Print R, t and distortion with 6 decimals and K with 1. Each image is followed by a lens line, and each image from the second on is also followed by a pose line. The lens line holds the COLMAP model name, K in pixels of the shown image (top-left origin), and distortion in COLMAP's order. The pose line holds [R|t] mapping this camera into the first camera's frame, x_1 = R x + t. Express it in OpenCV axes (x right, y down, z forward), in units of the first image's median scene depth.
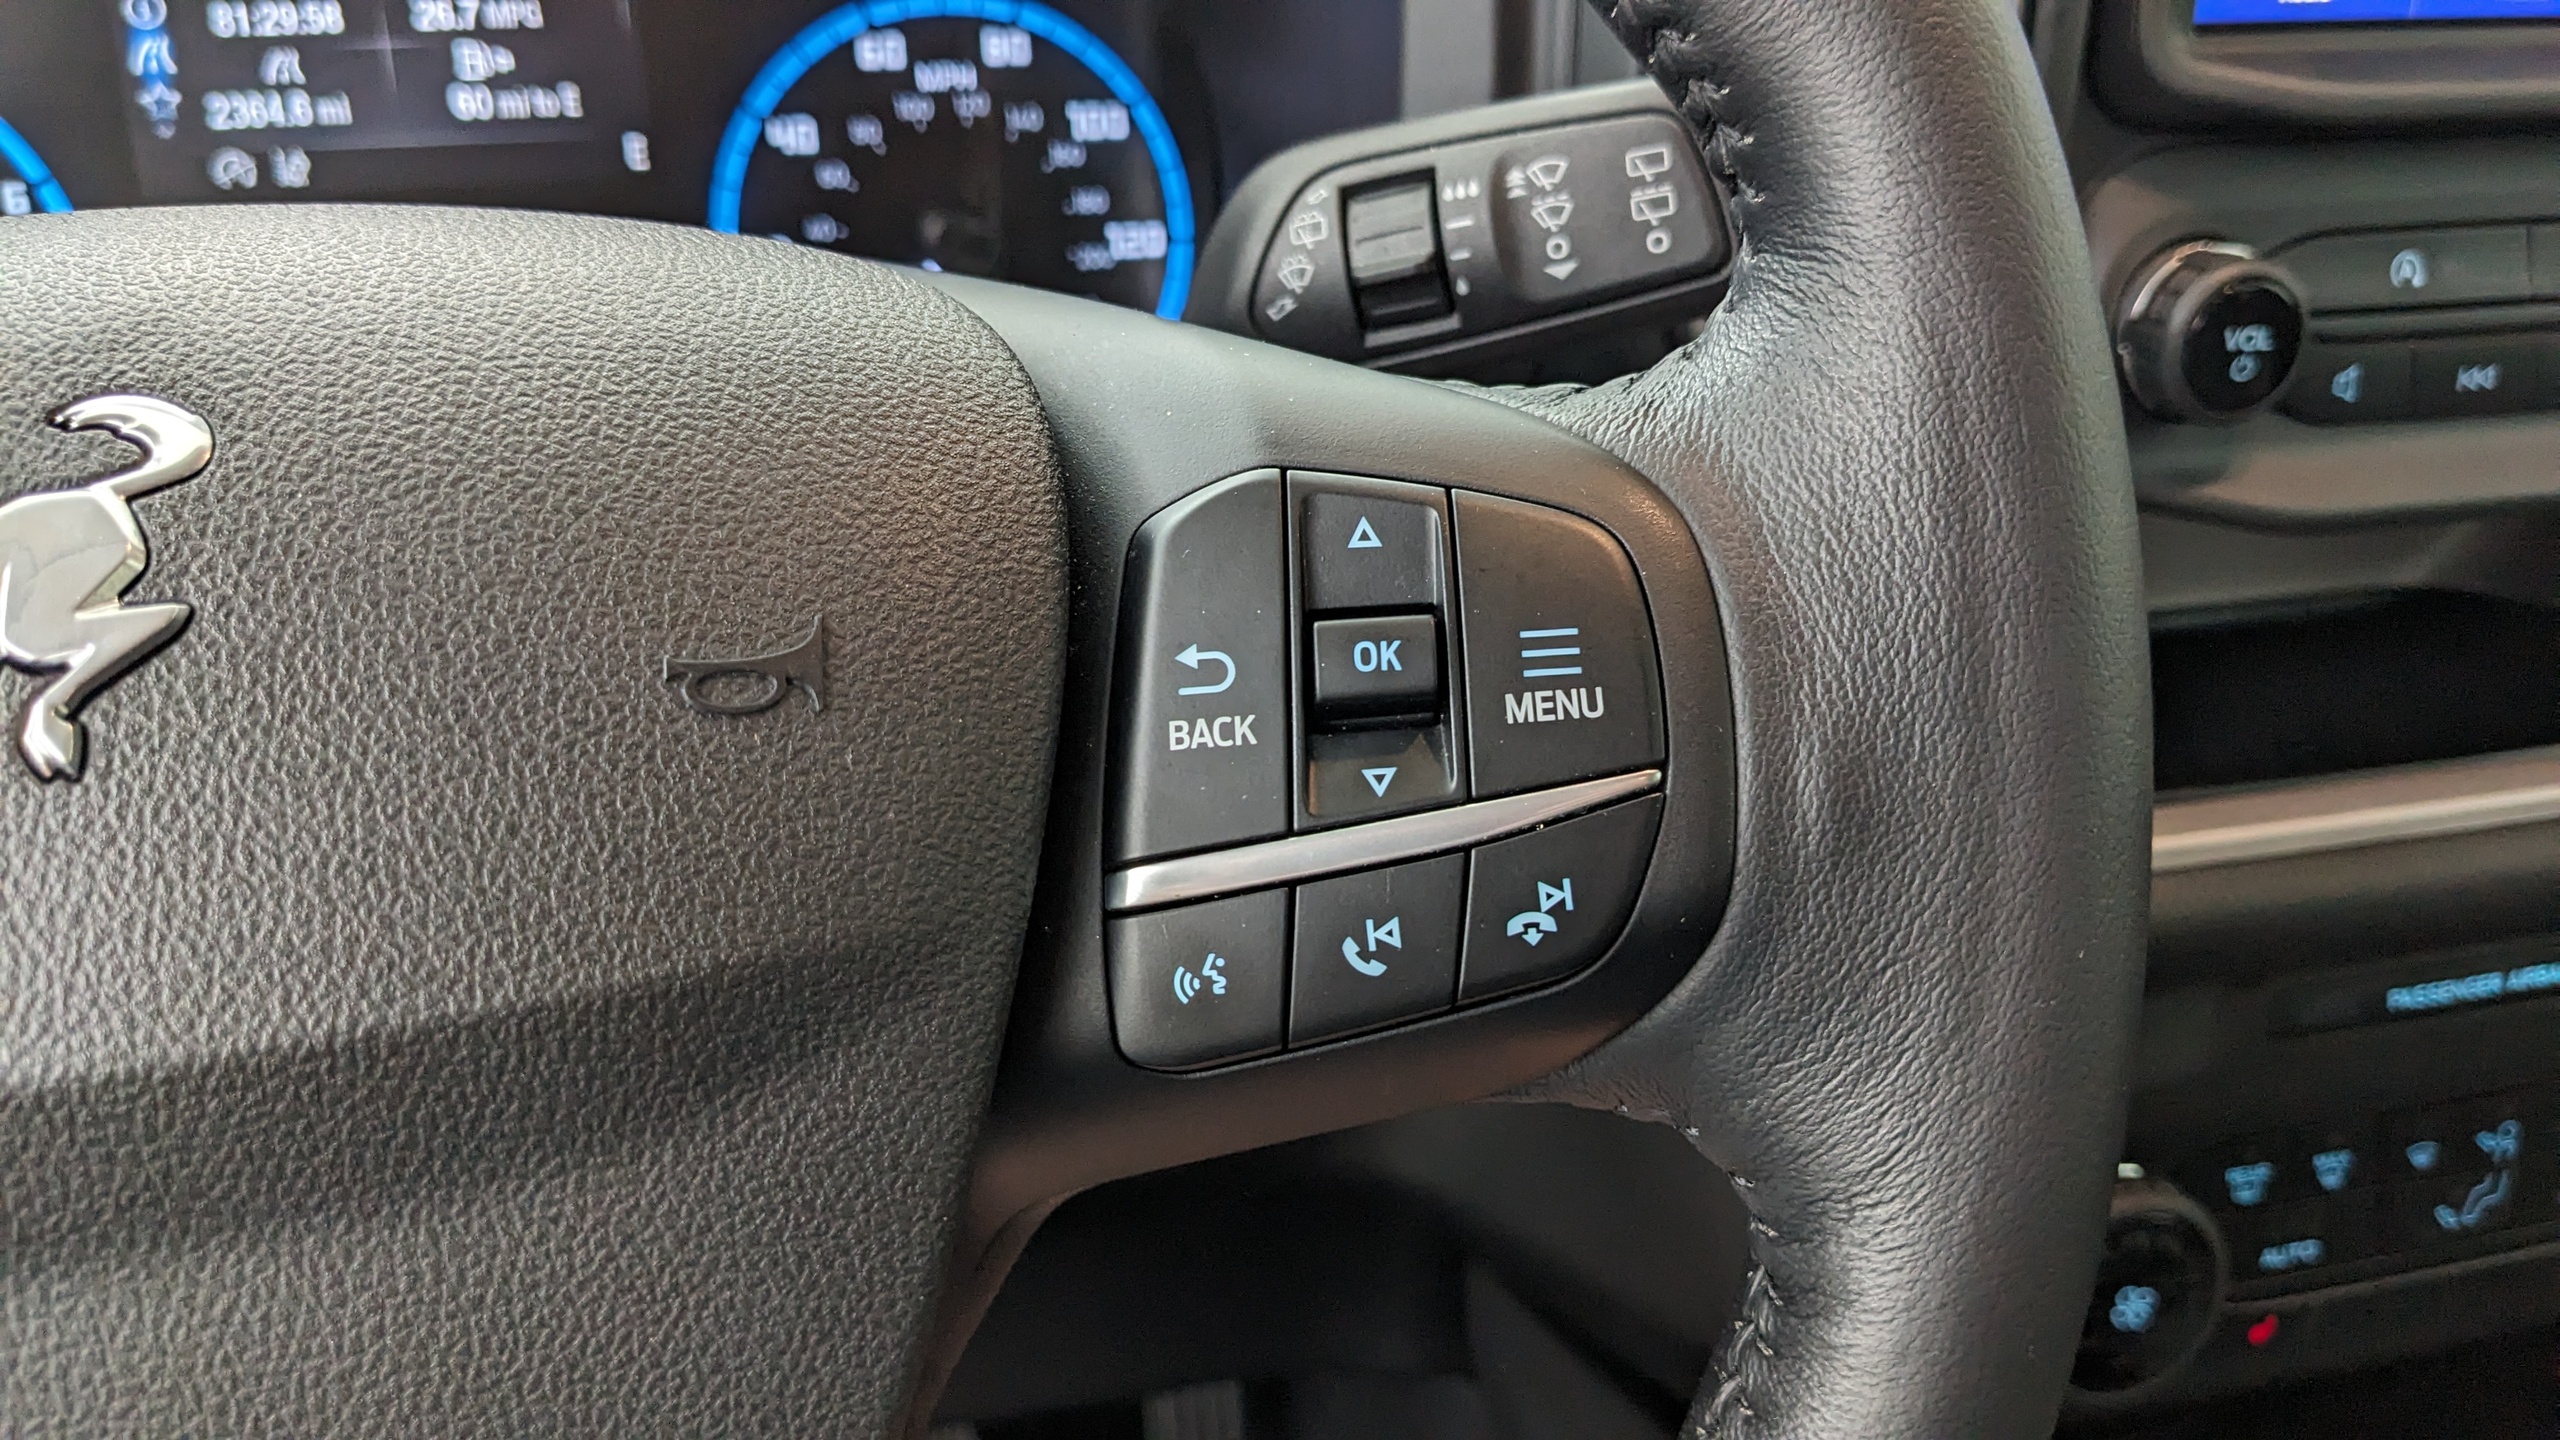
lens RADIAL K [[1967.7, 0, 1274.6], [0, 1967.7, 721.7], [0, 0, 1]] dist [0.051616, -0.103346]
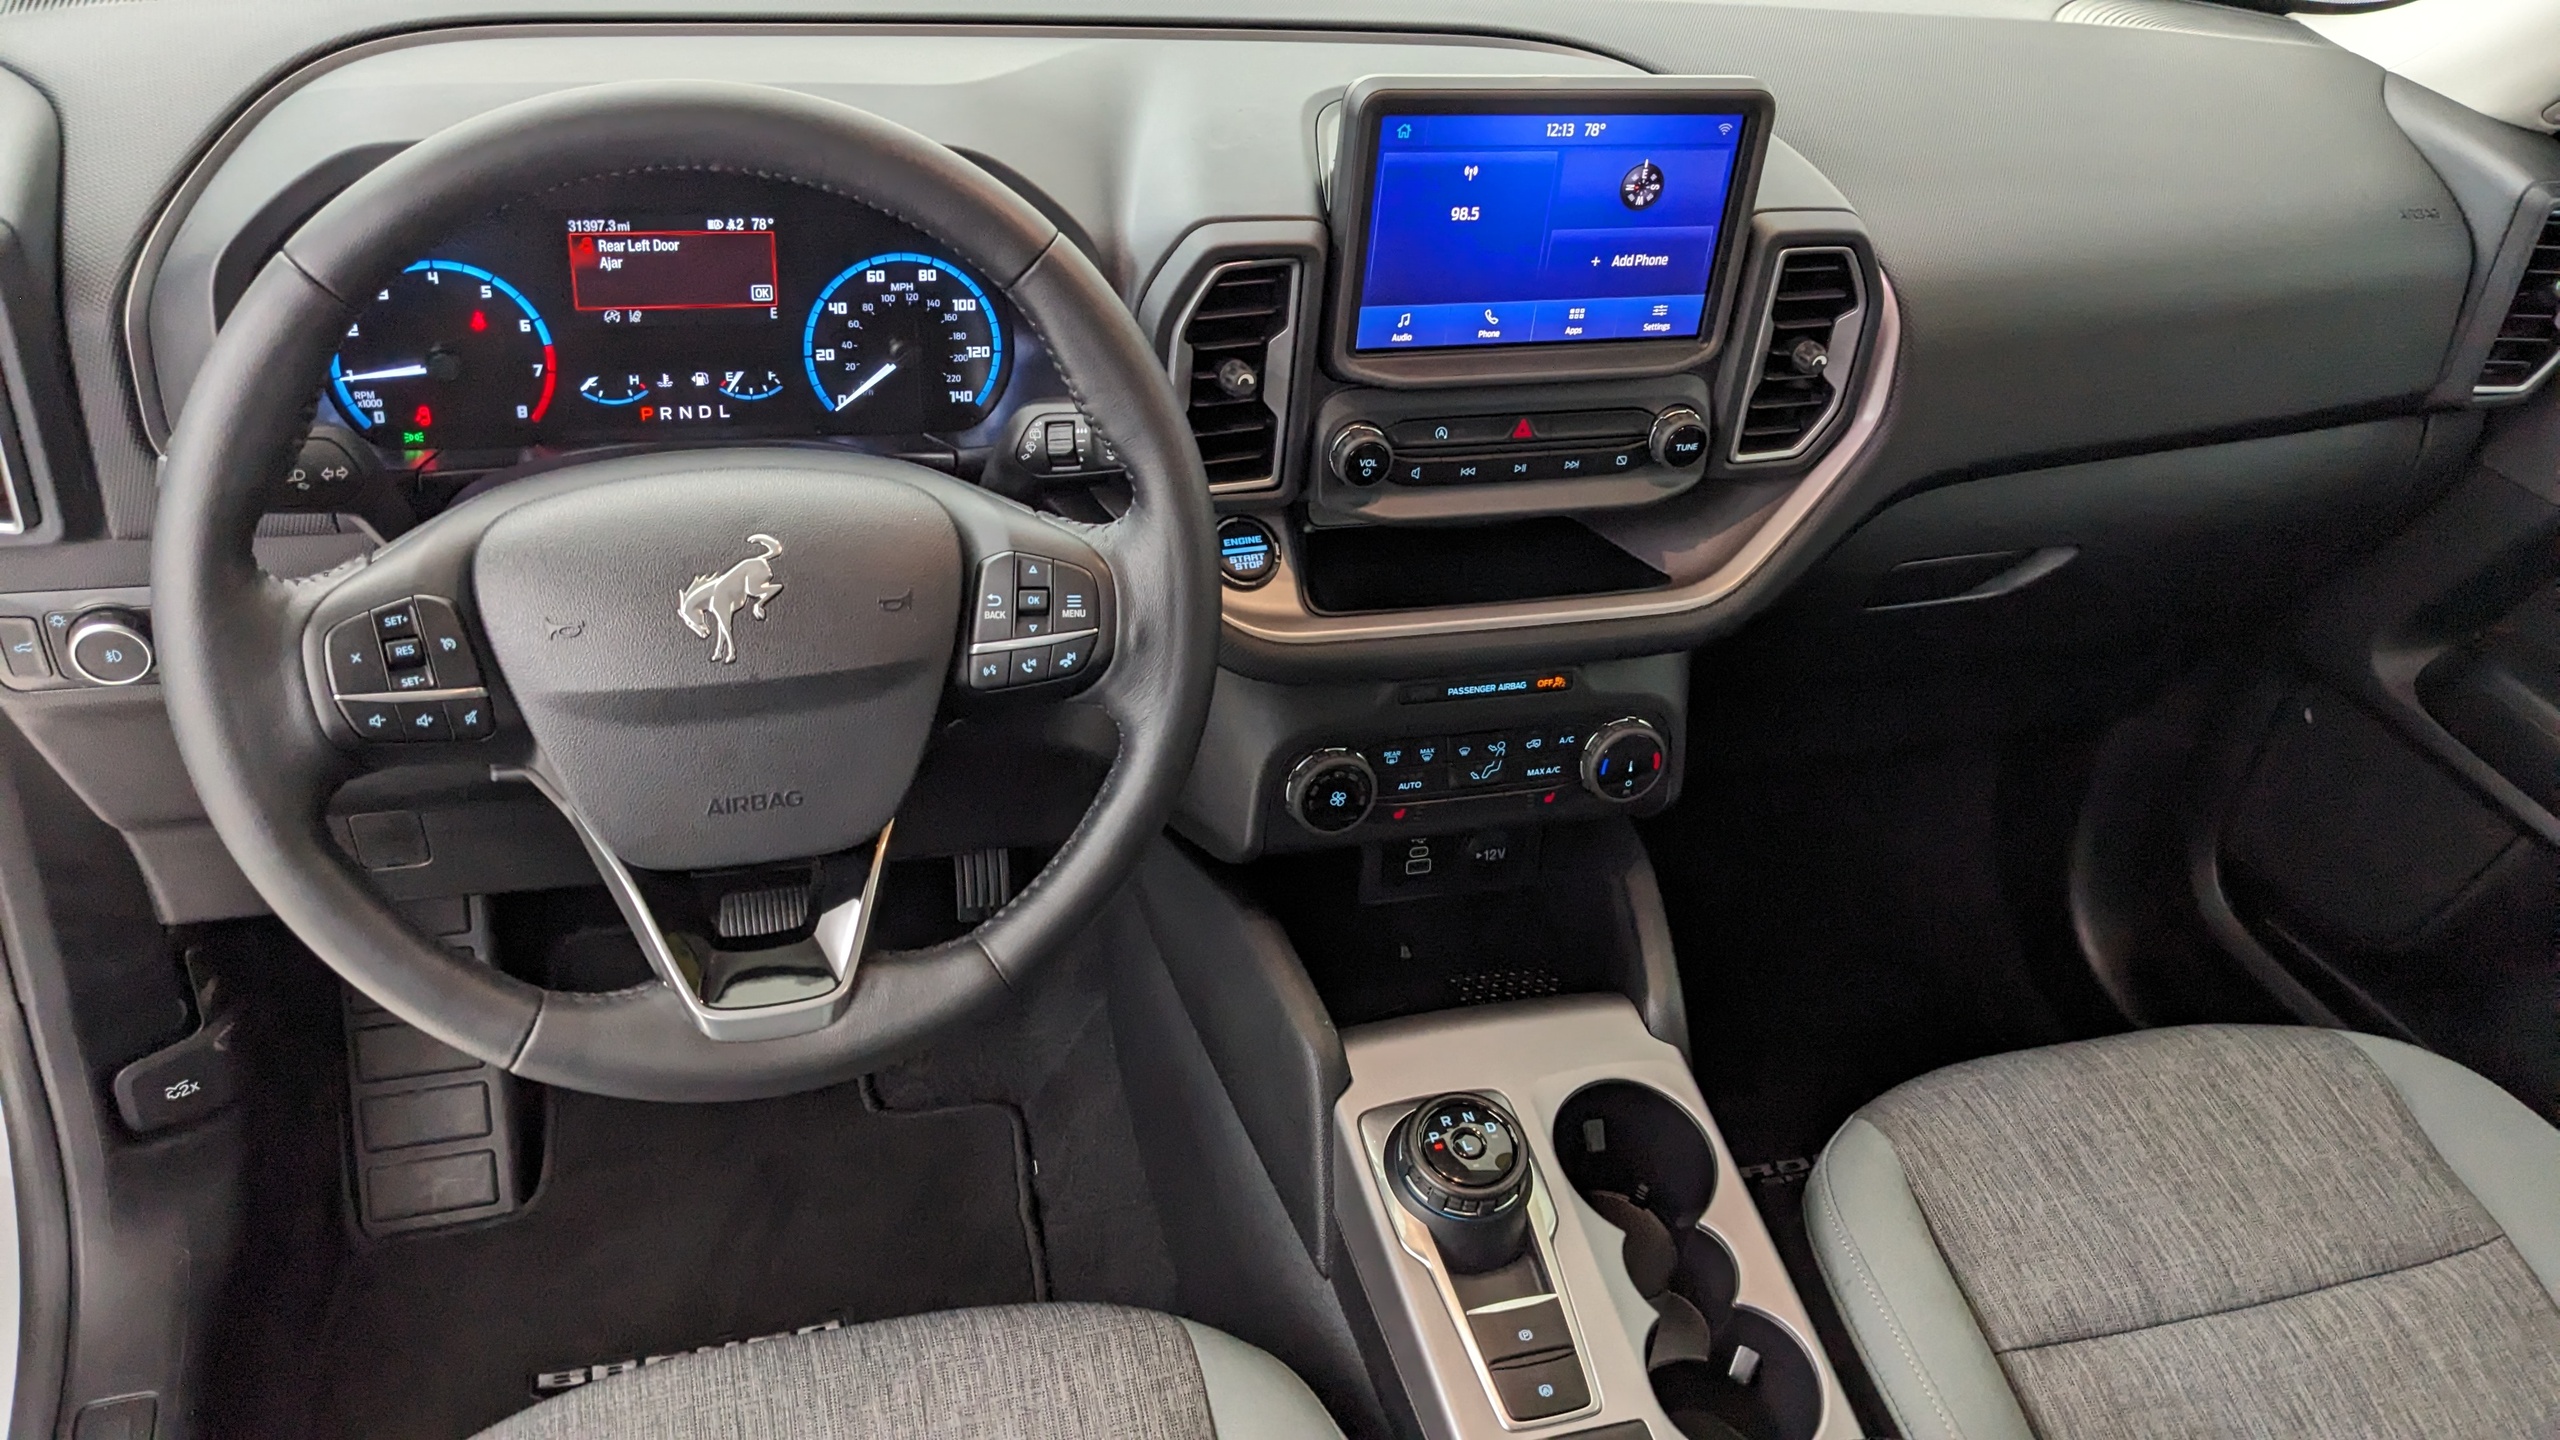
lens RADIAL K [[1967.7, 0, 1291.1], [0, 1967.7, 730.2], [0, 0, 1]] dist [0.051616, -0.103346]
pose [[0.992449, 0.050916, 0.111593, 0.078579], [-0.070137, 0.981935, 0.175737, -0.300842], [-0.100629, -0.182237, 0.978092, -1.829976]]
